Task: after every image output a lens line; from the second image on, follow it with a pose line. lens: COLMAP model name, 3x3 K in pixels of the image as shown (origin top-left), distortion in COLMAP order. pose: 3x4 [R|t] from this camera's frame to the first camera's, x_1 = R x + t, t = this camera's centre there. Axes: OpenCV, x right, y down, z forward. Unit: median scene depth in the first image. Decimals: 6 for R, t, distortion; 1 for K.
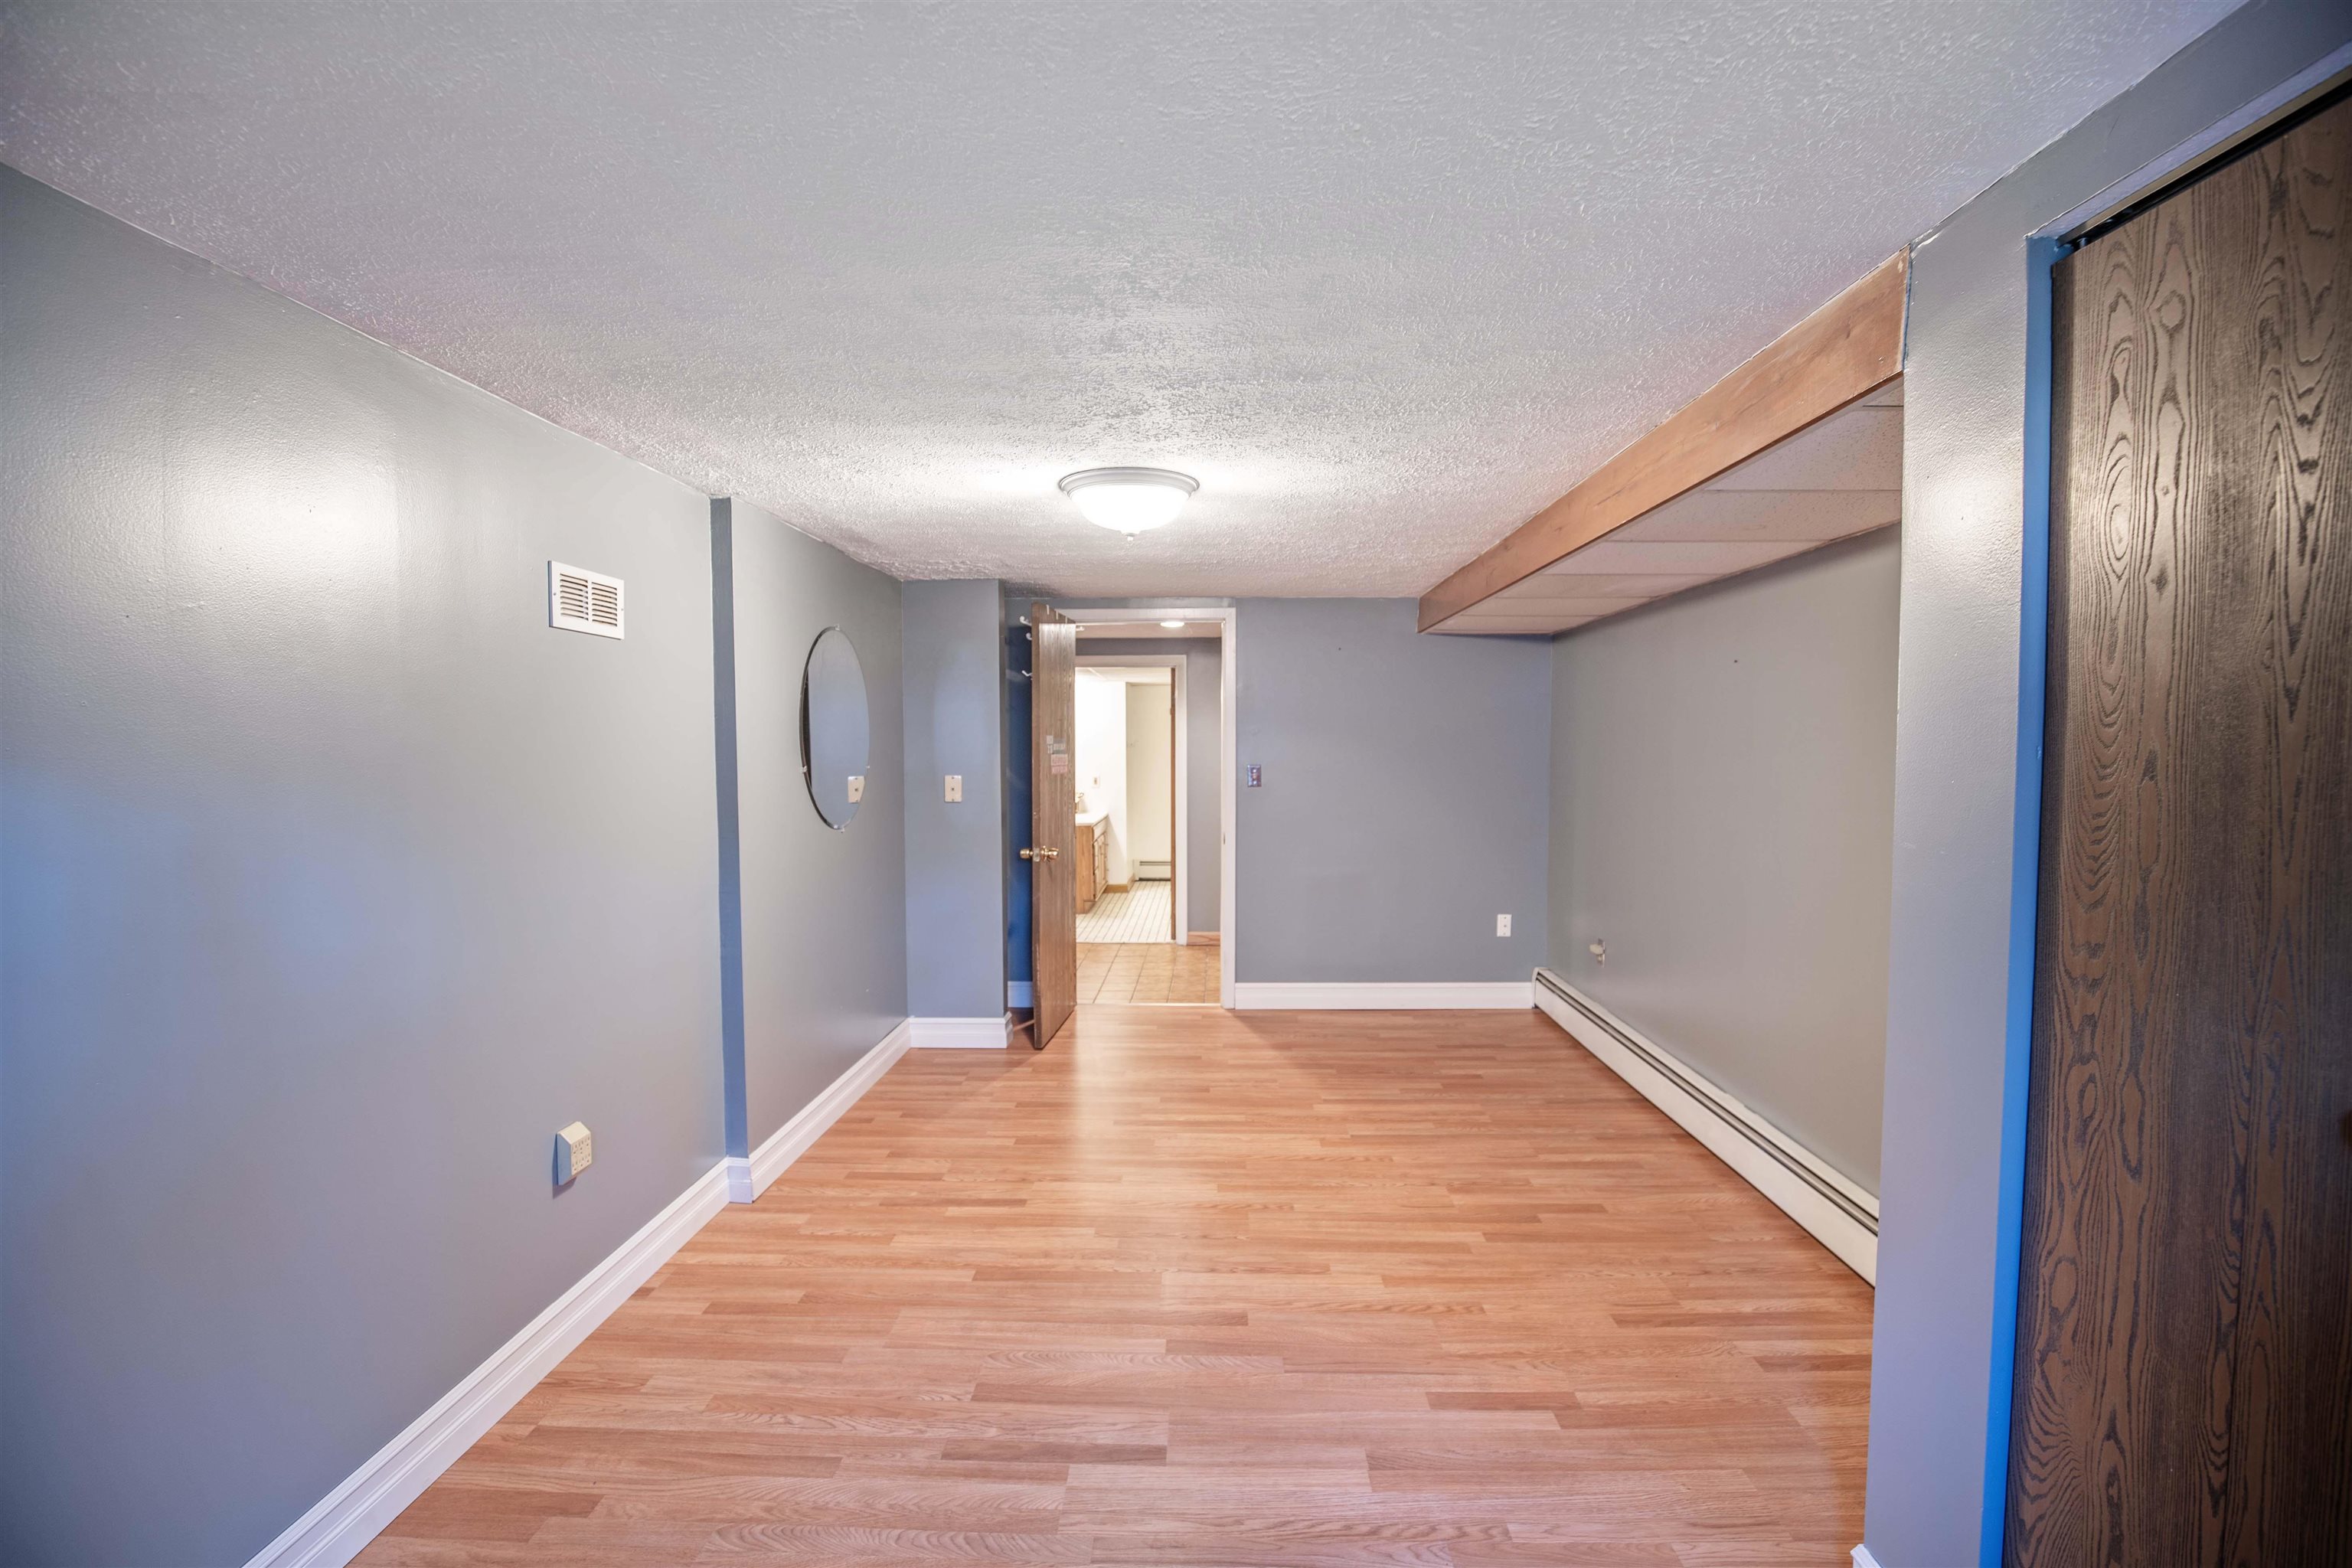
lens RADIAL K [[1092.7, 0, 1177.3], [0, 1092.7, 789.7], [0, 0, 1]] dist [-0.034520, 0.006003]
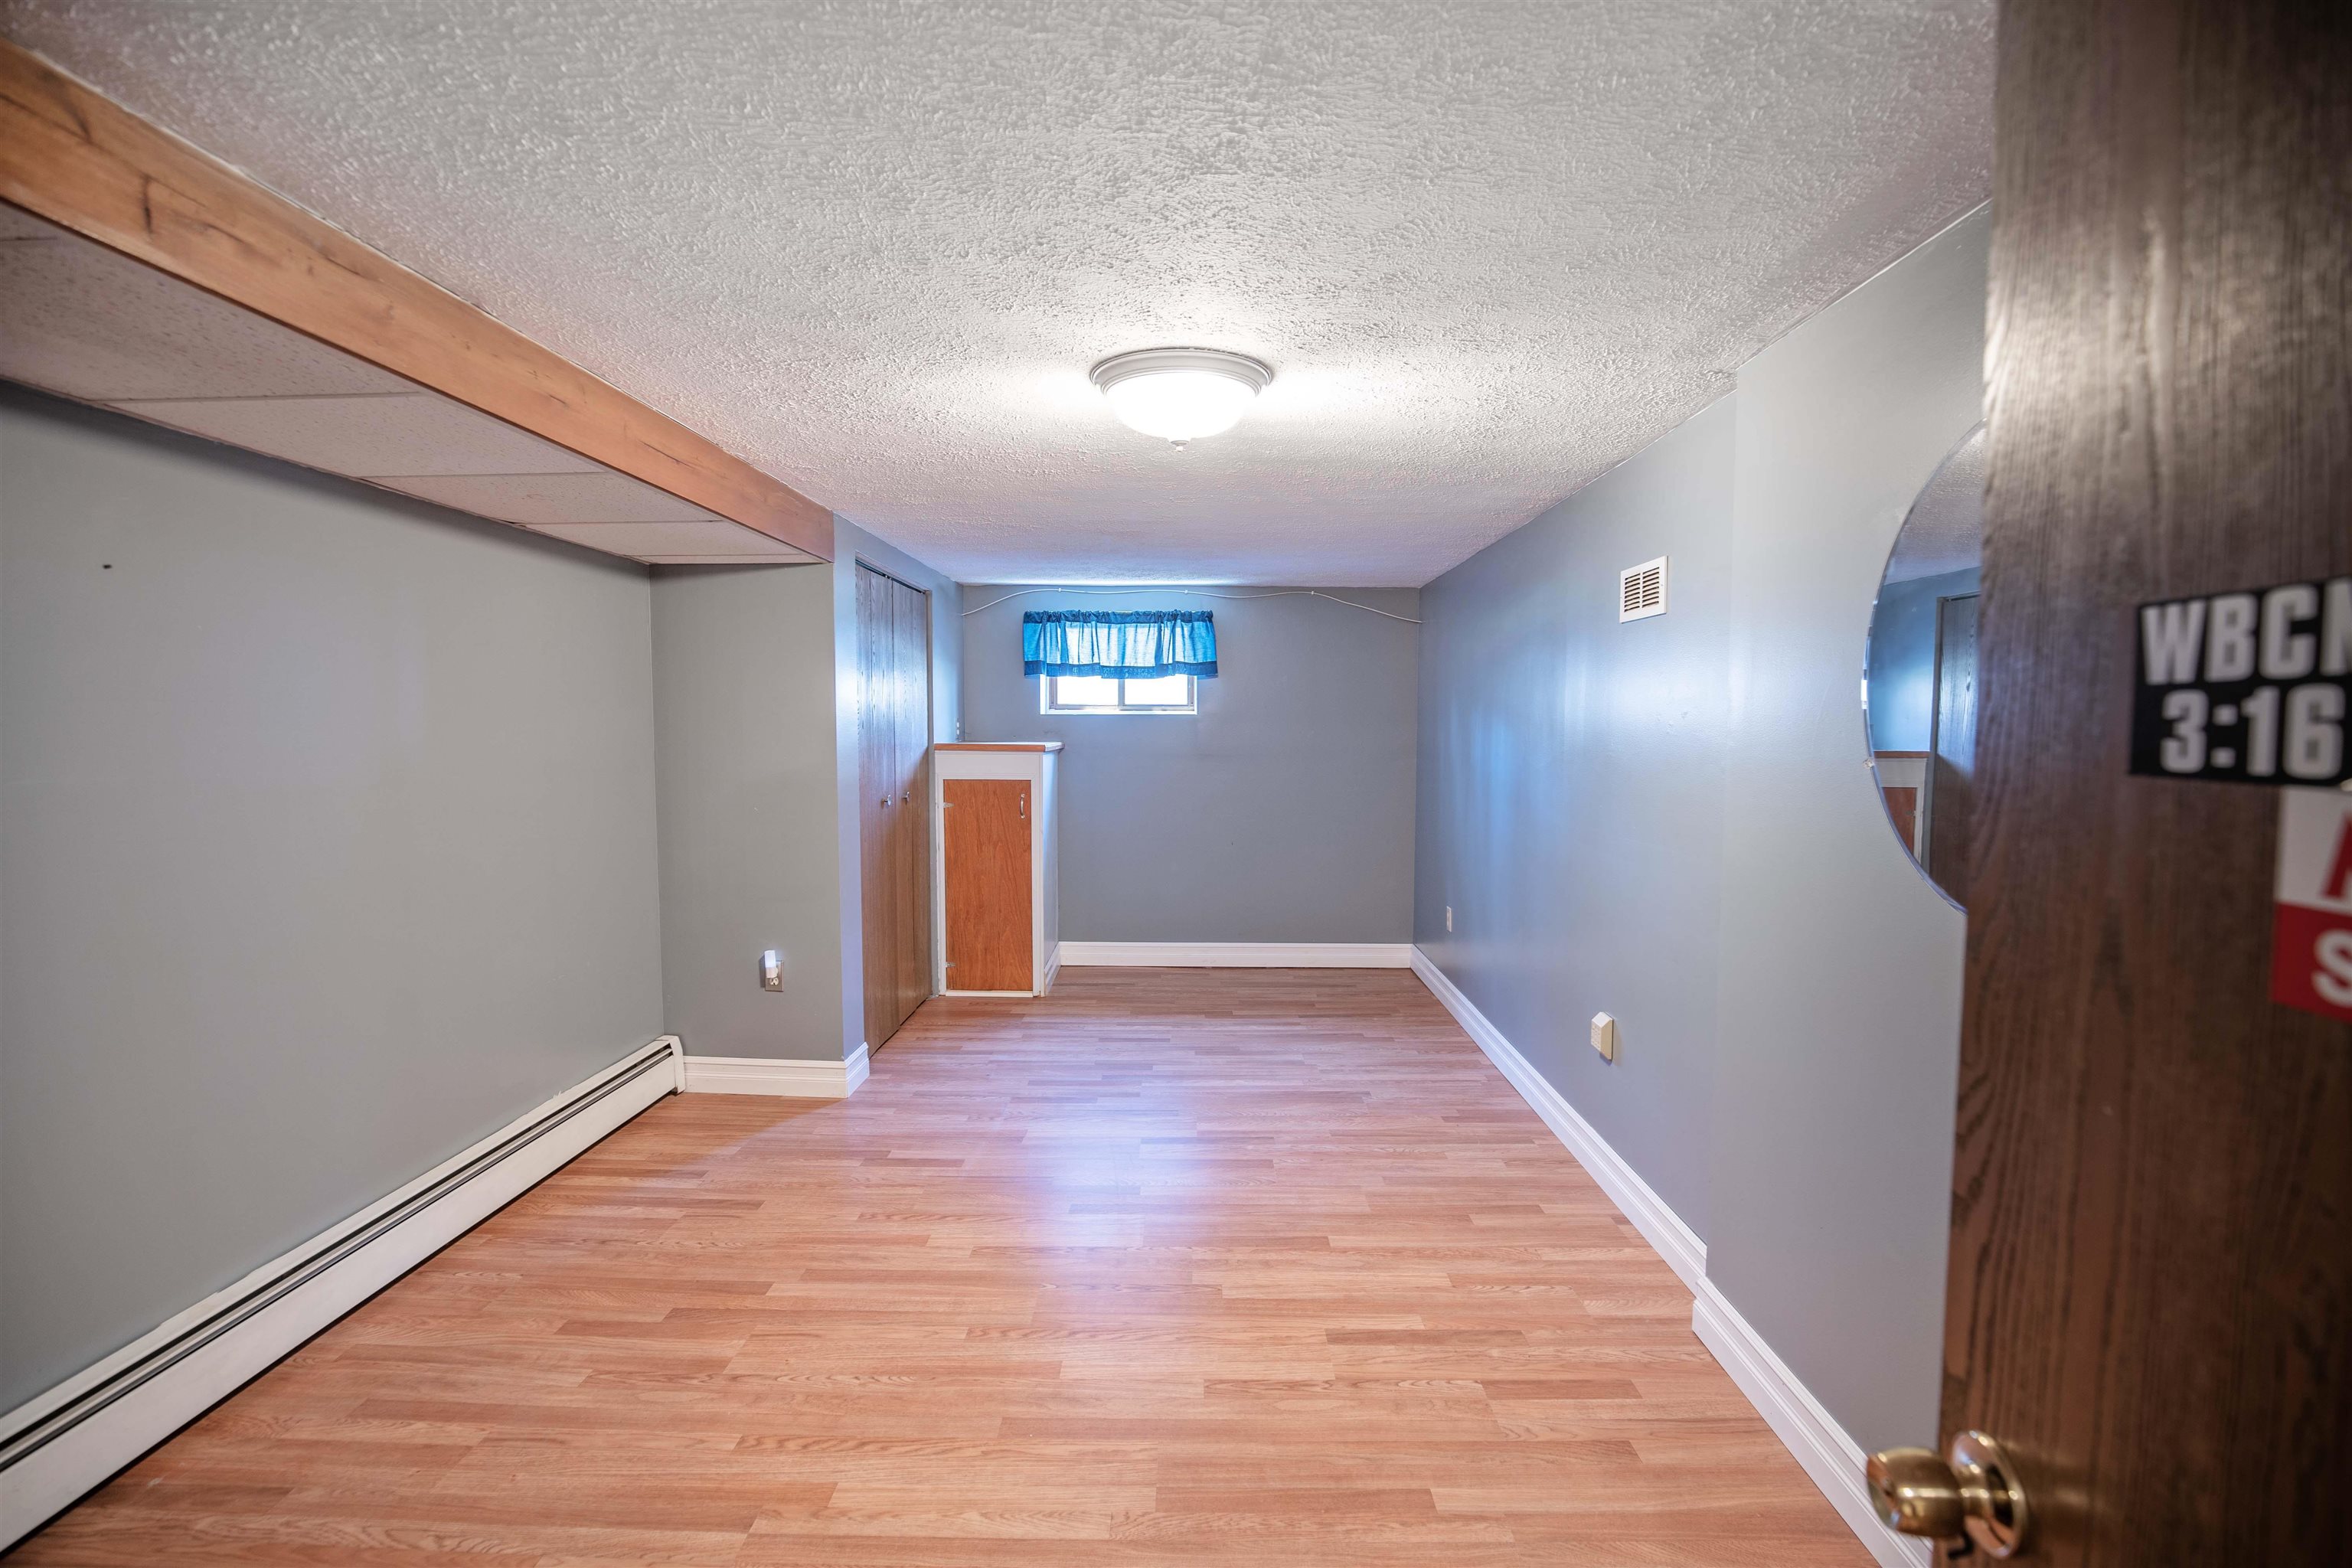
lens RADIAL K [[1092.7, 0, 1184.1], [0, 1092.7, 784.7], [0, 0, 1]] dist [-0.034520, 0.006003]
pose [[-0.999787, 0.003391, -0.020344, -0.031816], [0.001345, 0.995014, 0.099723, -0.075077], [0.020581, 0.099674, -0.994807, 1.895750]]
